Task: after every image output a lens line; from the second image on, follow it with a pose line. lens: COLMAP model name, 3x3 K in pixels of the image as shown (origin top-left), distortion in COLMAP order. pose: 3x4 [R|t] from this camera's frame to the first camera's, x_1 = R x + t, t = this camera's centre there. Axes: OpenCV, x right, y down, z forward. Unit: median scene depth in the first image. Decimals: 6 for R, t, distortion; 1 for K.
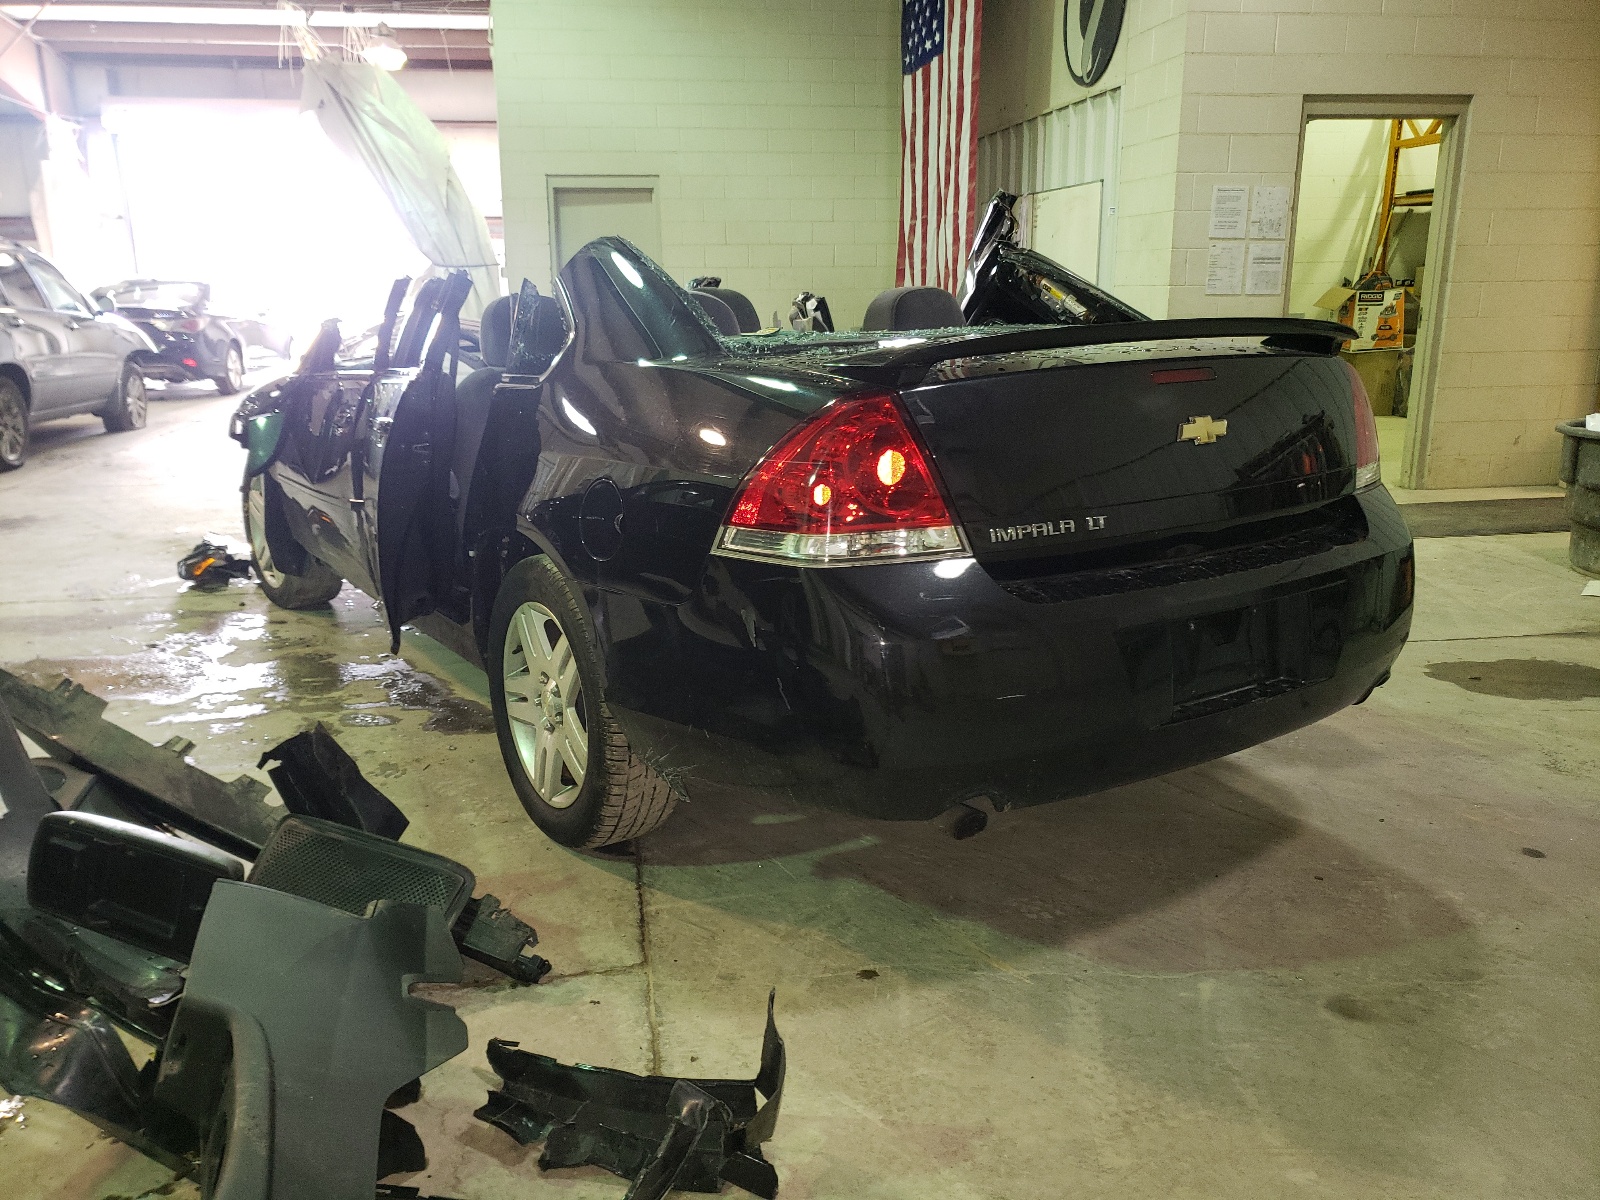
lens RADIAL K [[1227.1, 0, 800.0], [0, 1227.1, 600.0], [0, 0, 1]] dist [0.006797, 0.010385]
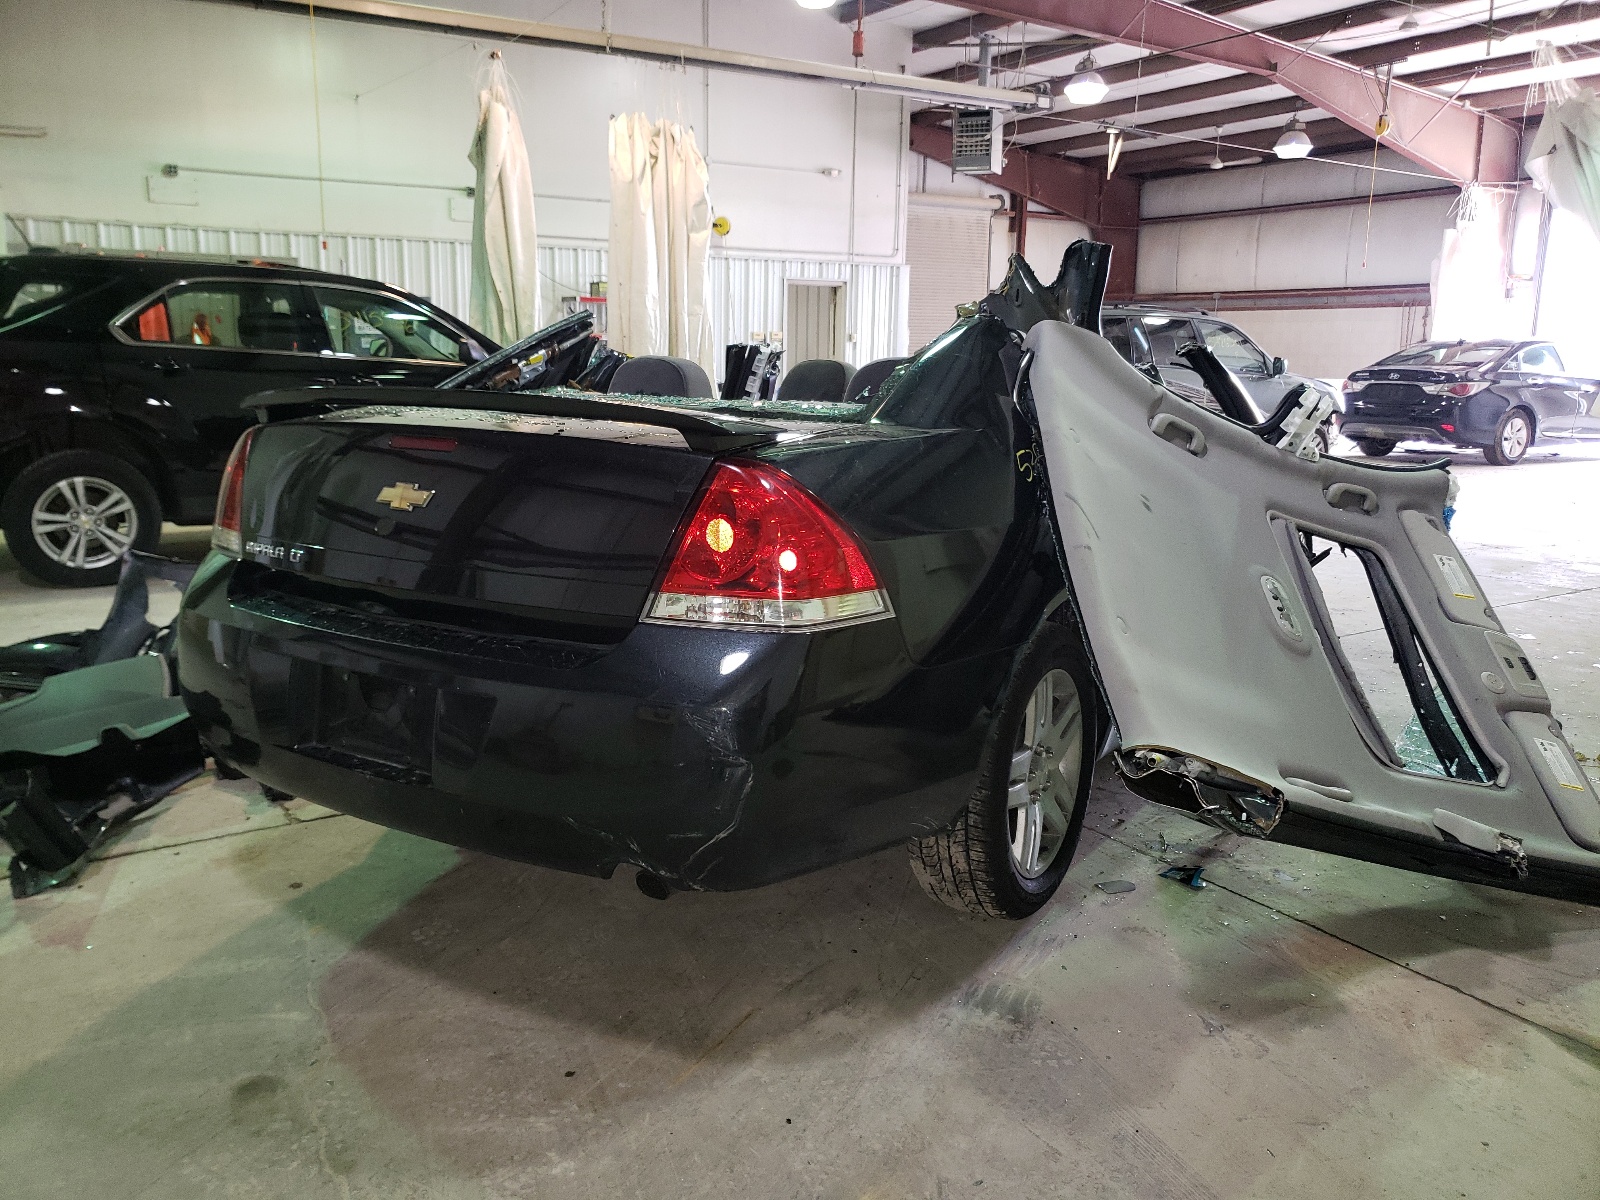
lens RADIAL K [[1275.9, 0, 800.0], [0, 1275.9, 600.0], [0, 0, 1]] dist [0.002526, -0.000169]
pose [[0.417572, 0.196588, -0.887123, 1.247832], [-0.244673, 0.964581, 0.098584, -0.211810], [0.875082, 0.175889, 0.450882, 0.734841]]
